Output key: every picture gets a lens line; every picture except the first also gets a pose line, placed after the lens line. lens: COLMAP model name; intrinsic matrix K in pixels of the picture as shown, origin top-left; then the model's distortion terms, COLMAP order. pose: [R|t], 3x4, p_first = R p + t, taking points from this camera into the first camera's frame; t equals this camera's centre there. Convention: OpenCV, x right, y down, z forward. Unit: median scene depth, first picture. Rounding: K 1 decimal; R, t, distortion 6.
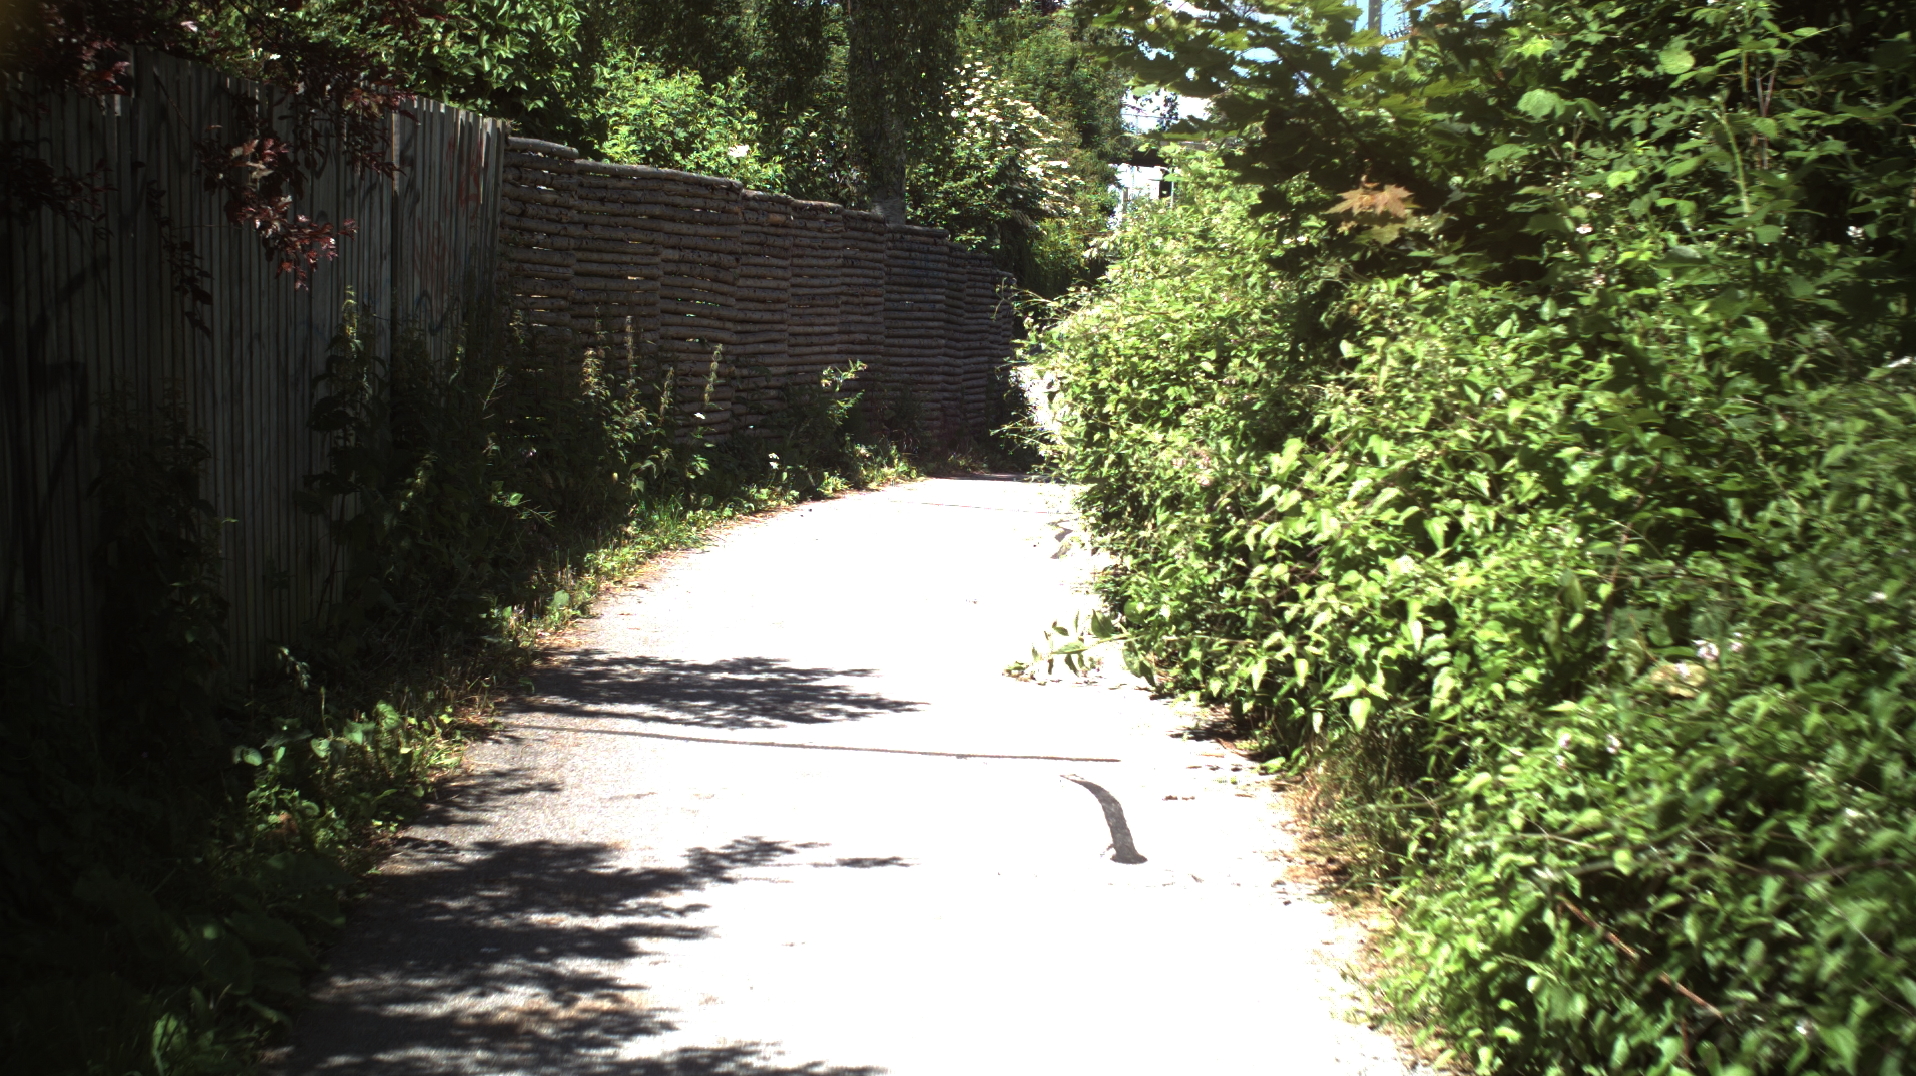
lens RADIAL K [[3430.3, 0, 968.8], [0, 3430.3, 527.8], [0, 0, 1]] dist [-0.321200, 0.000000]
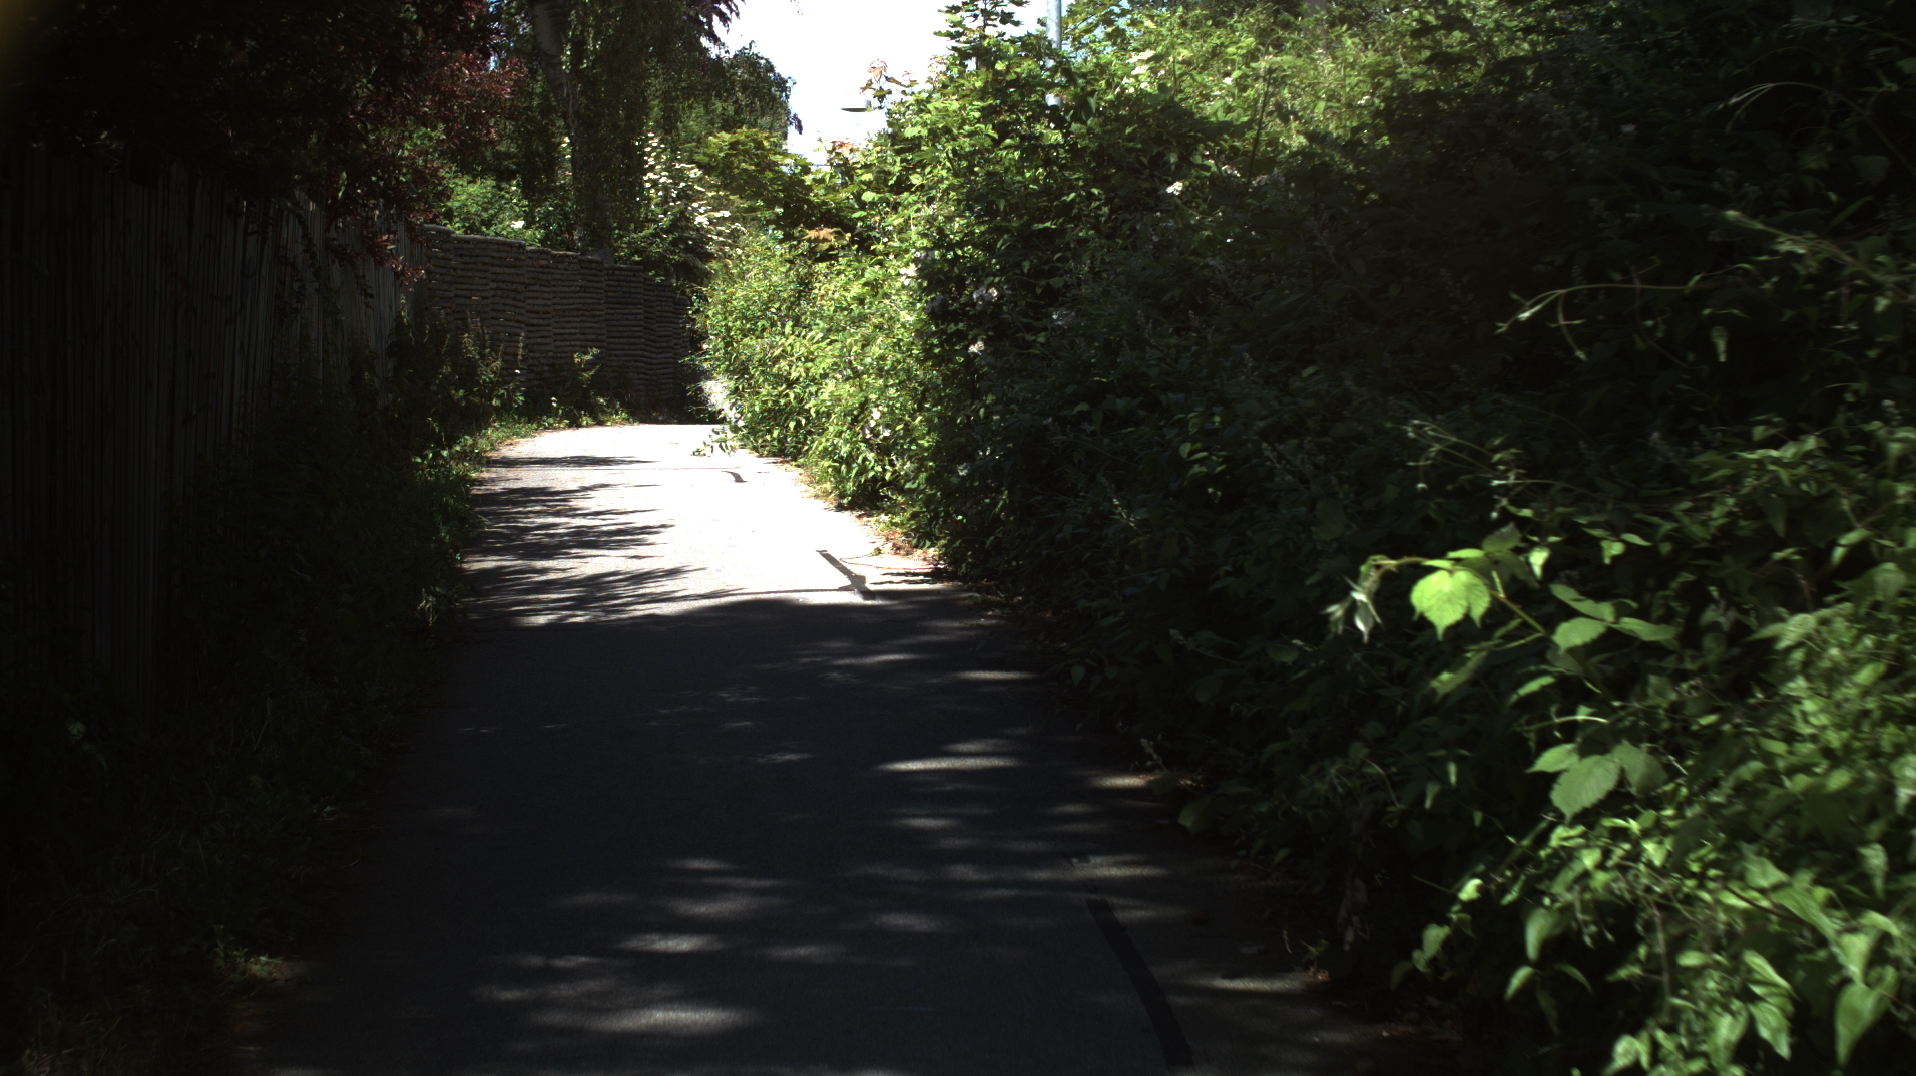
lens RADIAL K [[3430.3, 0, 940.8], [0, 3430.3, 538.3], [0, 0, 1]] dist [-0.321200, 0.000000]
pose [[0.994899, -0.058121, 0.082455, -0.015550], [0.058877, 0.998242, -0.006773, 0.122454], [-0.081916, 0.011593, 0.996572, -1.240359]]
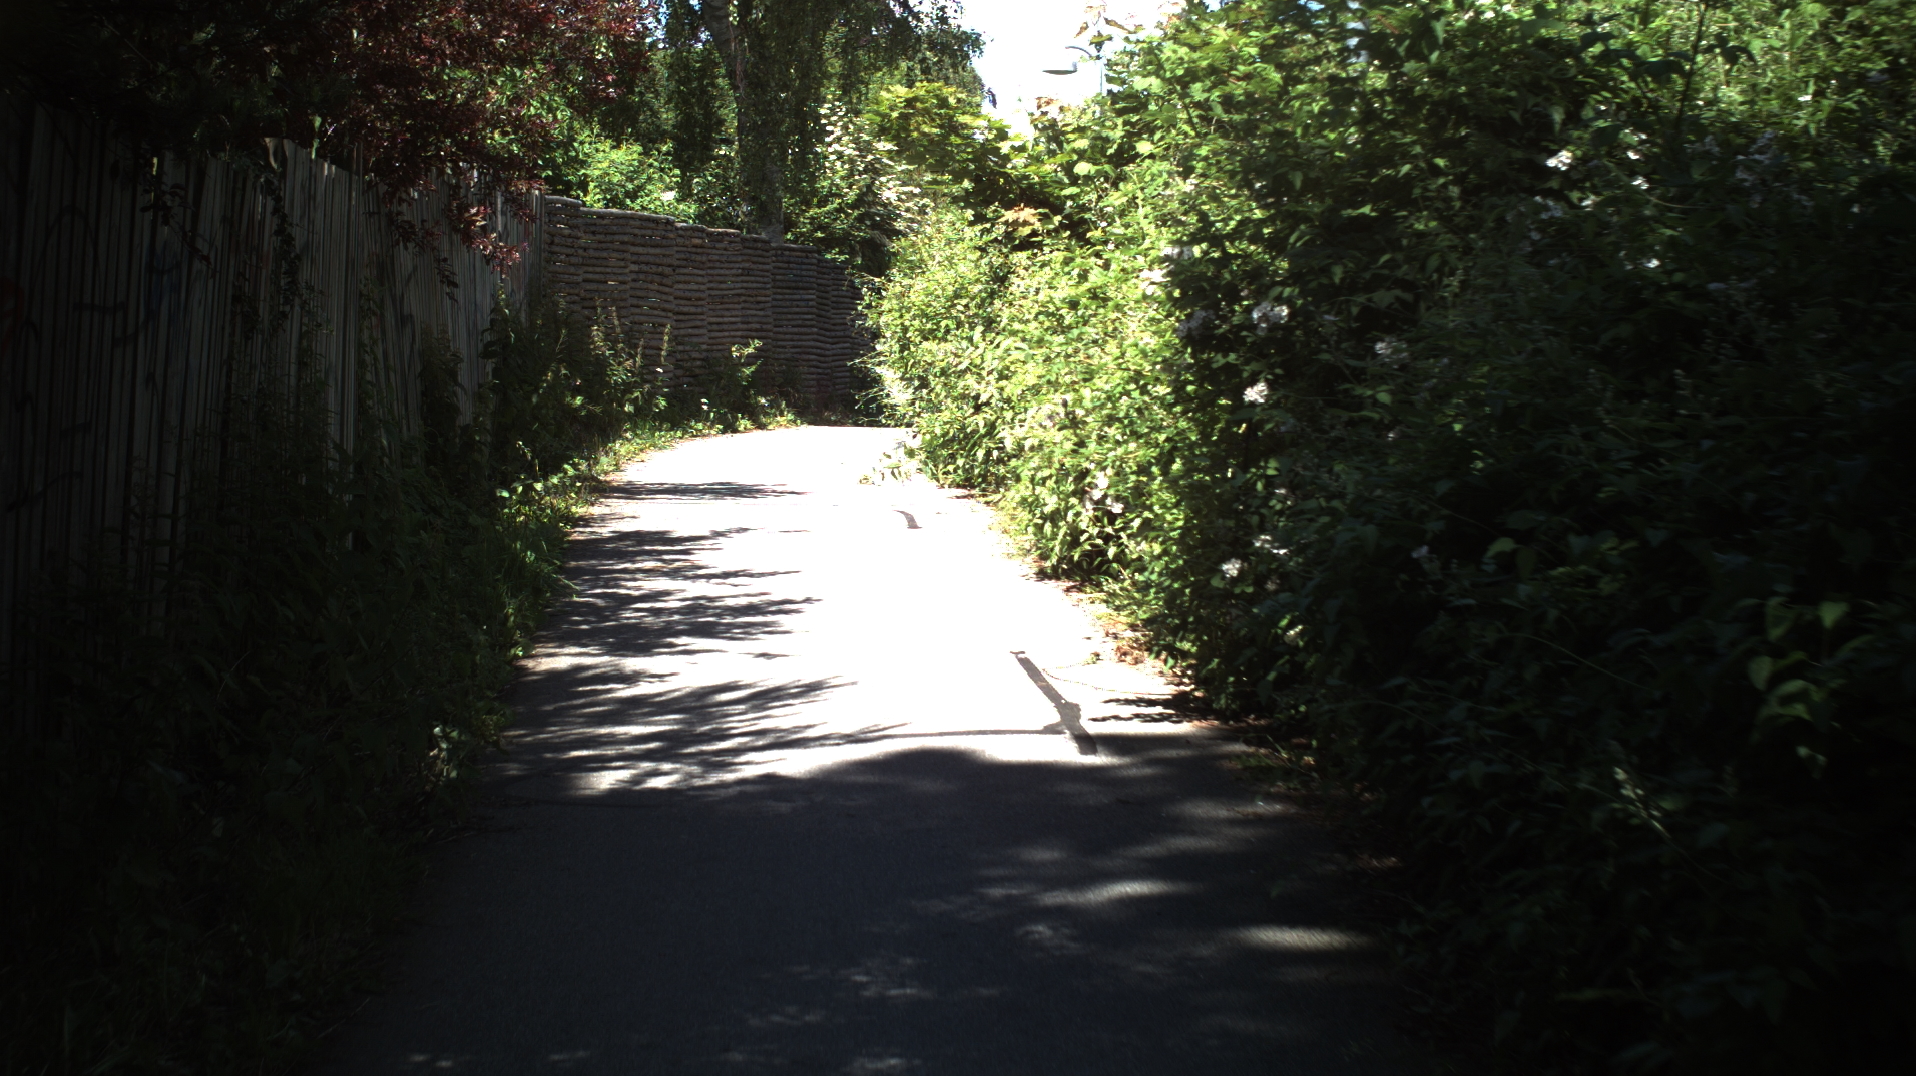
lens RADIAL K [[3430.3, 0, 962.9], [0, 3430.3, 540.4], [0, 0, 1]] dist [-0.321200, 0.000000]
pose [[0.998584, -0.040958, 0.033959, 0.003000], [0.041050, 0.999155, -0.002013, 0.079790], [-0.033848, 0.003405, 0.999421, -0.825178]]
